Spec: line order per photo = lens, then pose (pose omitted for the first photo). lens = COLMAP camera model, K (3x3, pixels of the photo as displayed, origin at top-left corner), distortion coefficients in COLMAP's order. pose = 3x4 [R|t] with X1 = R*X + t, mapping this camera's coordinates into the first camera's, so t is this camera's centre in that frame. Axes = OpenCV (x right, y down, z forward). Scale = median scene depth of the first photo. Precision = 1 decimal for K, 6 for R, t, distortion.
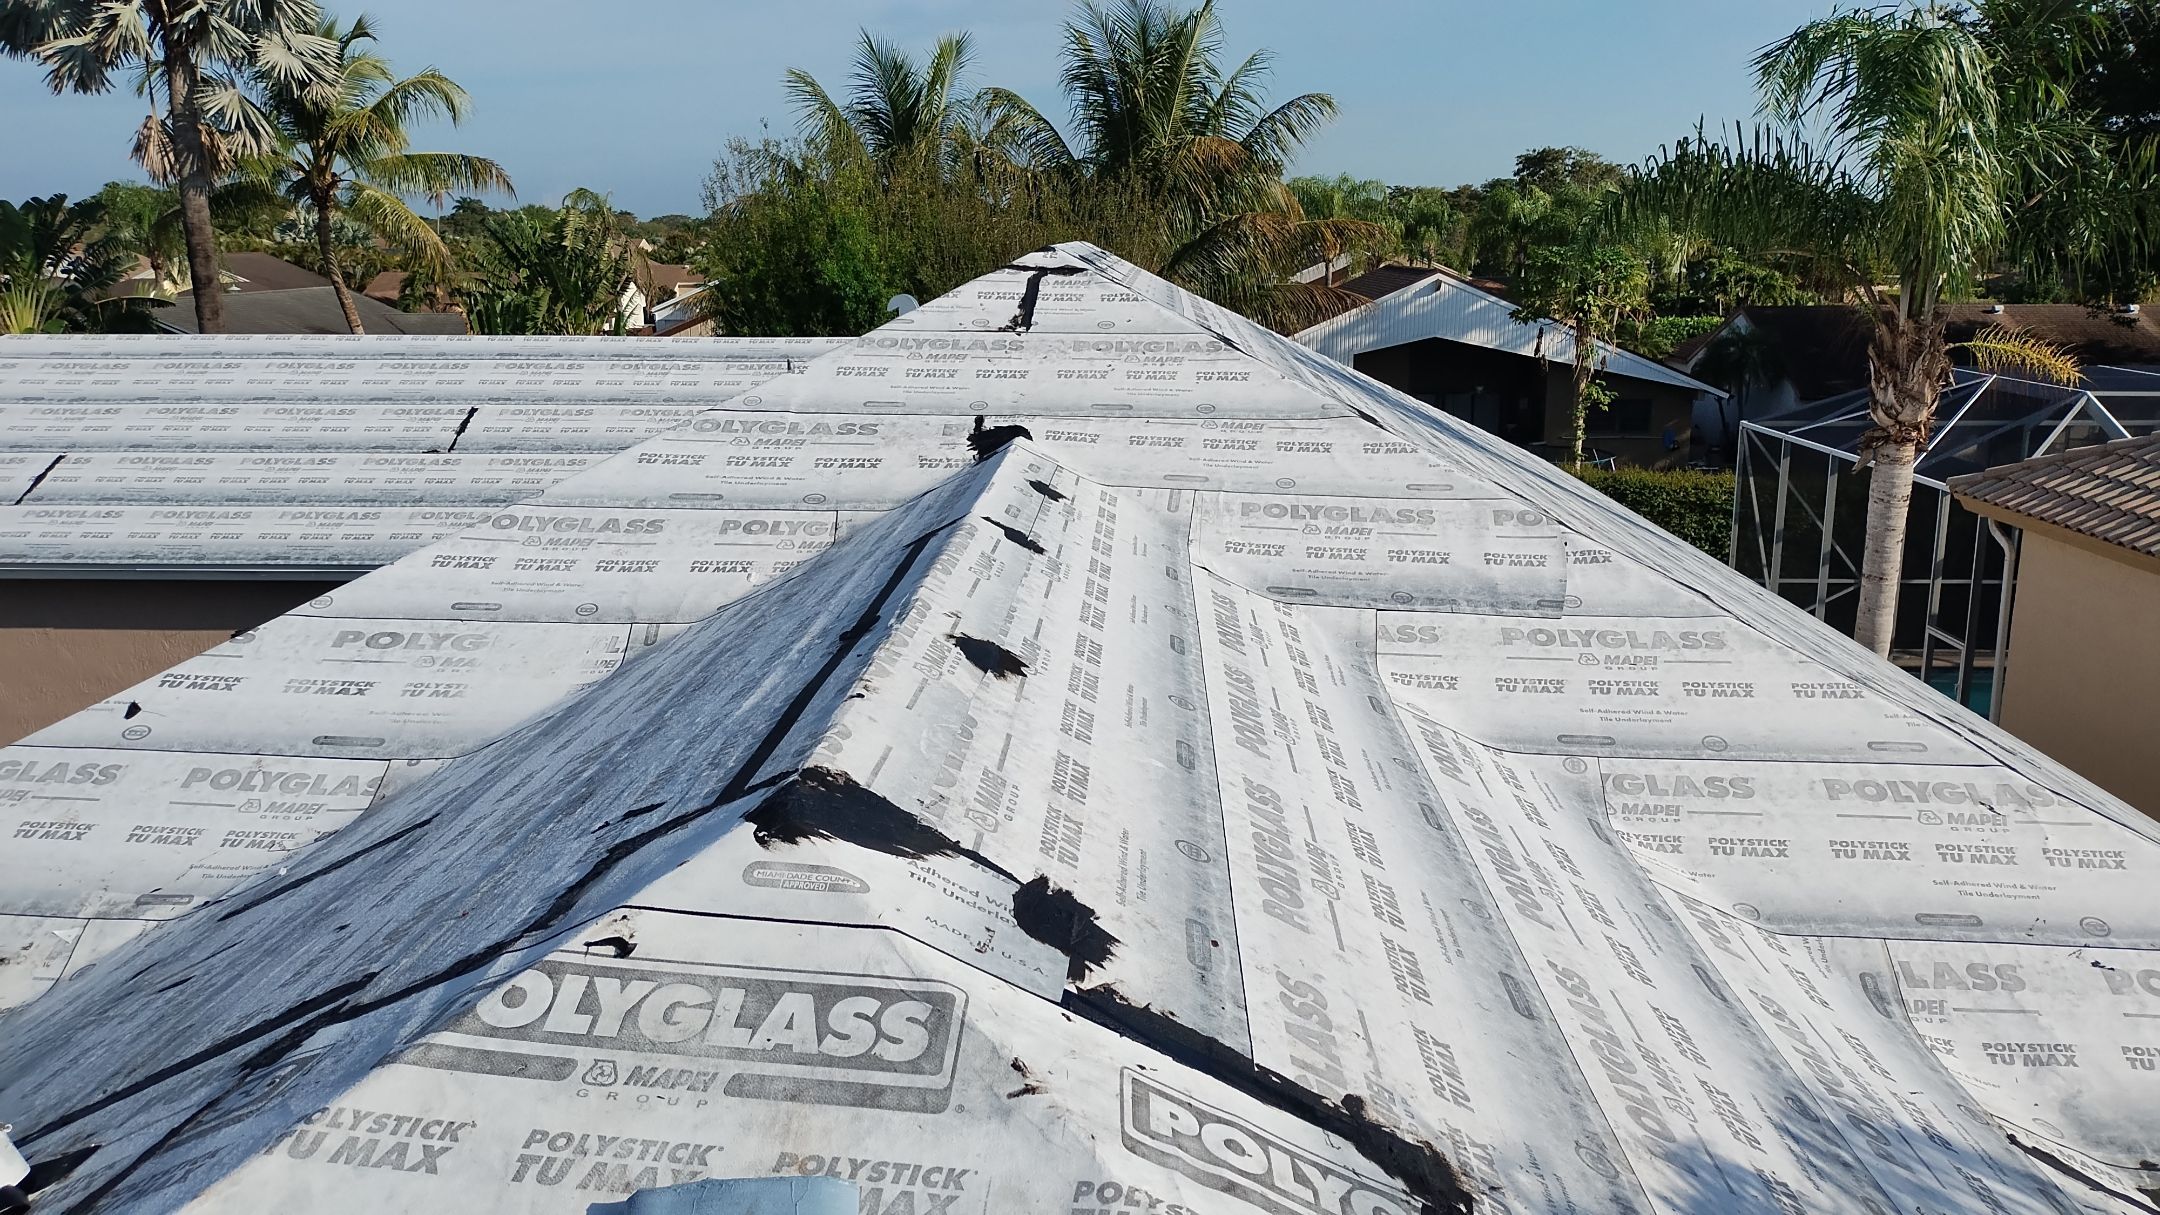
lens RADIAL K [[1548.1, 0, 1082.9], [0, 1548.1, 653.7], [0, 0, 1]] dist [0.023660, -0.037500]
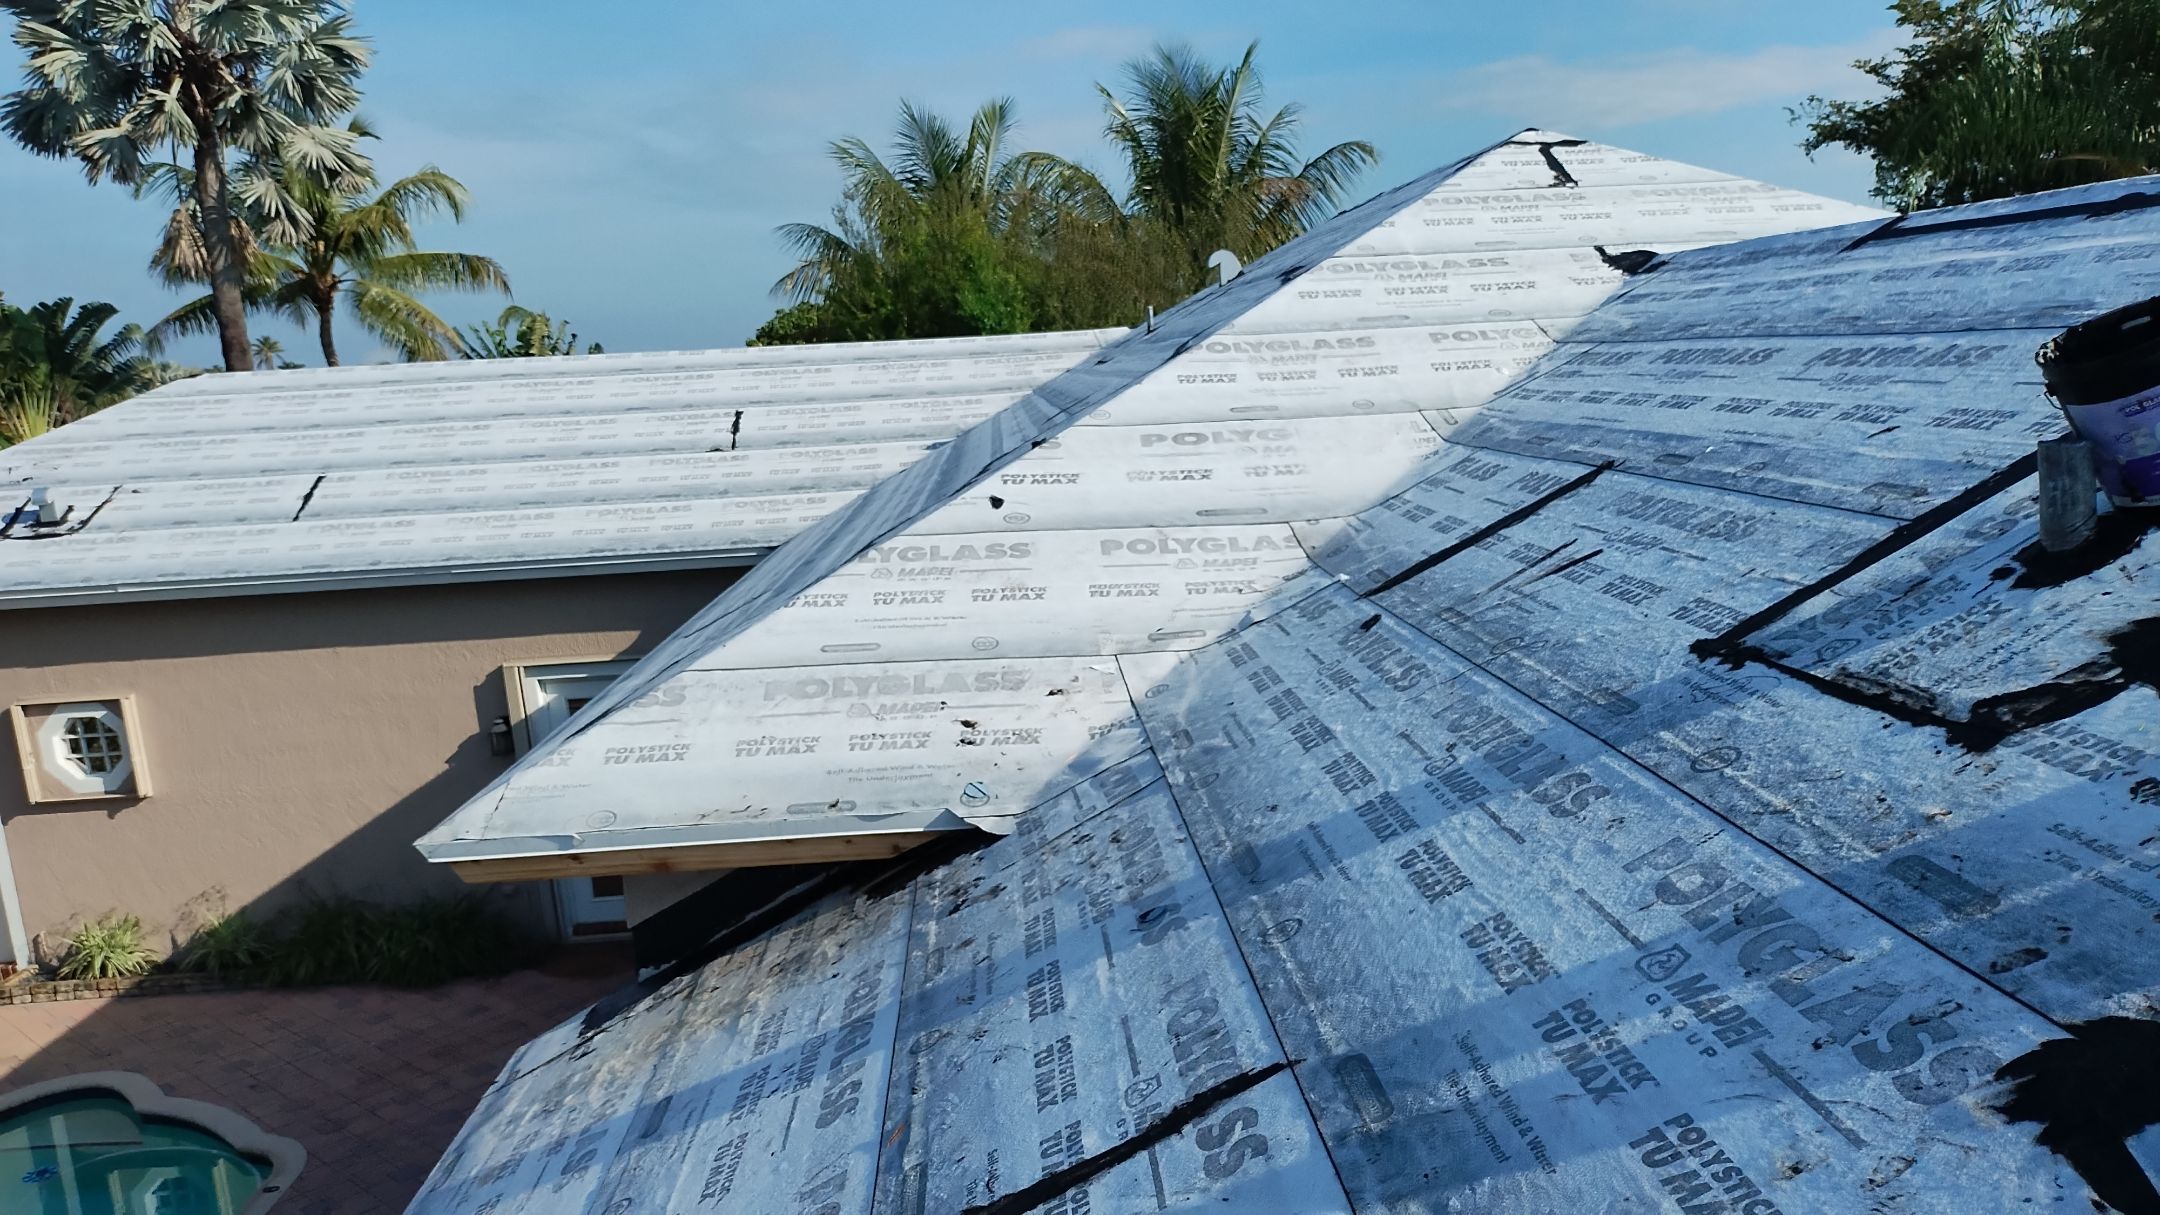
lens RADIAL K [[1586.1, 0, 1069.0], [0, 1586.1, 607.5], [0, 0, 1]] dist [0.084053, -0.119736]
pose [[0.994653, -0.069420, 0.076461, -0.156196], [0.077472, 0.991134, -0.107944, 0.051808], [-0.068289, 0.113290, 0.991212, 0.001880]]
